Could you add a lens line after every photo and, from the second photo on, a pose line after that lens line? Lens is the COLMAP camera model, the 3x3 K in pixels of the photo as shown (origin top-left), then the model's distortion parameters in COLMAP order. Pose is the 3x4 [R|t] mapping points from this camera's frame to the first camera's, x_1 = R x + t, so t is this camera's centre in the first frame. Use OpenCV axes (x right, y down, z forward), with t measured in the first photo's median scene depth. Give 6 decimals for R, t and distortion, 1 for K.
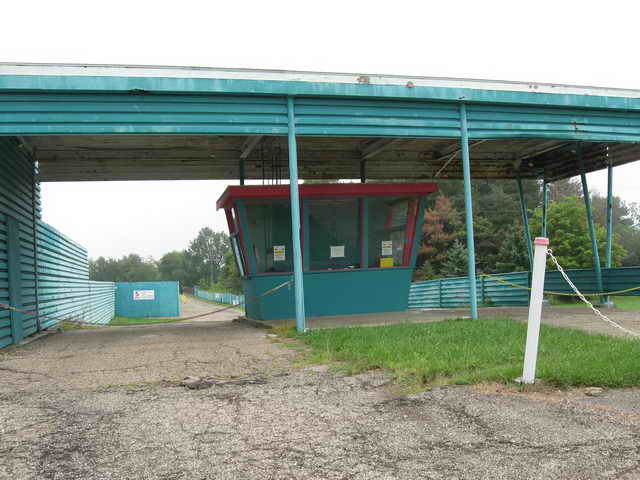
lens RADIAL K [[667.6, 0, 321.9], [0, 667.6, 241.0], [0, 0, 1]] dist [-0.127957, 0.000000]
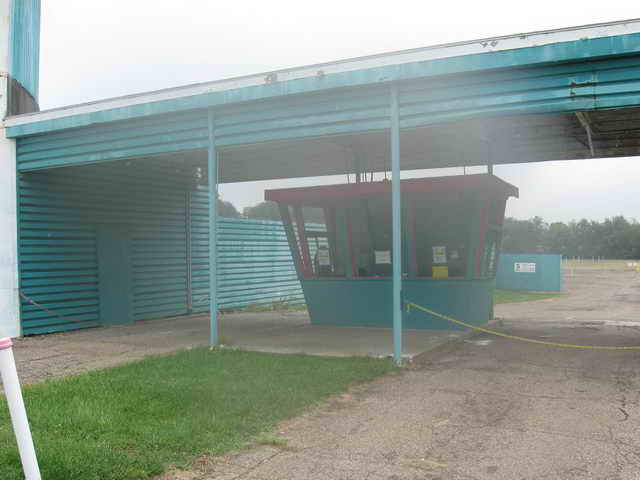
lens RADIAL K [[667.6, 0, 321.2], [0, 667.6, 243.1], [0, 0, 1]] dist [-0.127957, 0.000000]
pose [[0.727808, 0.028004, -0.685209, 0.677434], [0.017452, 0.998086, 0.059328, -0.067630], [0.685559, -0.055137, 0.725926, 0.354699]]
